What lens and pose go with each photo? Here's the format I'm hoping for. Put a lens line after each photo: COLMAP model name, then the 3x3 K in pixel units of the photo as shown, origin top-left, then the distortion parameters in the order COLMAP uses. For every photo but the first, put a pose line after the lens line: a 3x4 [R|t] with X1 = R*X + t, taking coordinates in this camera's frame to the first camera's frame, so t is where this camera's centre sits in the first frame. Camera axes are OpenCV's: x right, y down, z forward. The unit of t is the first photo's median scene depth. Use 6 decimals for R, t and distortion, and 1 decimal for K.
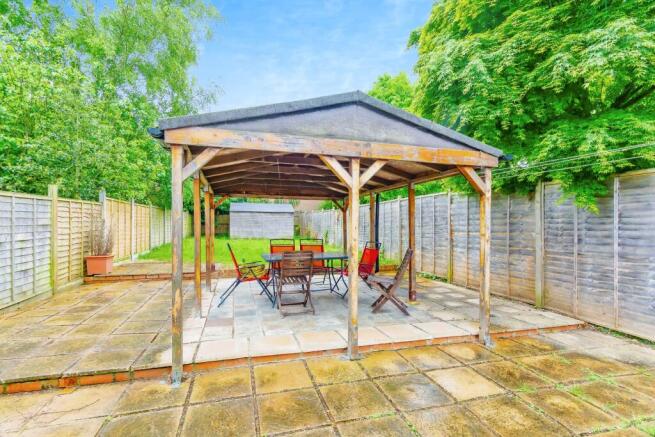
lens RADIAL K [[299.2, 0, 327.5], [0, 299.2, 218.5], [0, 0, 1]] dist [0.000006, -0.000020]
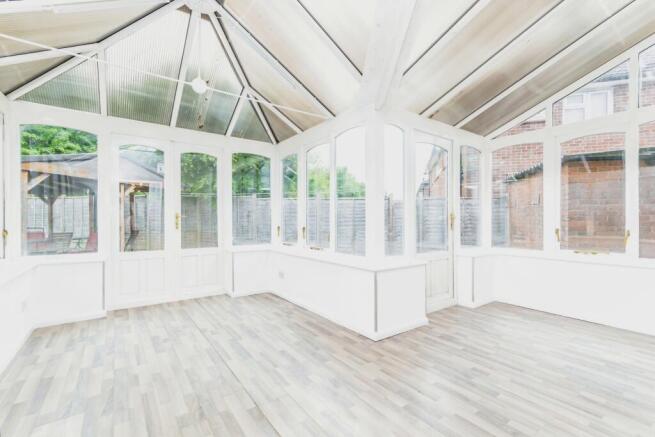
lens RADIAL K [[299.2, 0, 327.5], [0, 299.2, 218.5], [0, 0, 1]] dist [0.000006, -0.000020]
pose [[0.501771, -0.005824, 0.864981, -0.359261], [-0.009371, 0.999882, 0.012169, -0.001223], [-0.864950, -0.014212, 0.501657, -0.458968]]
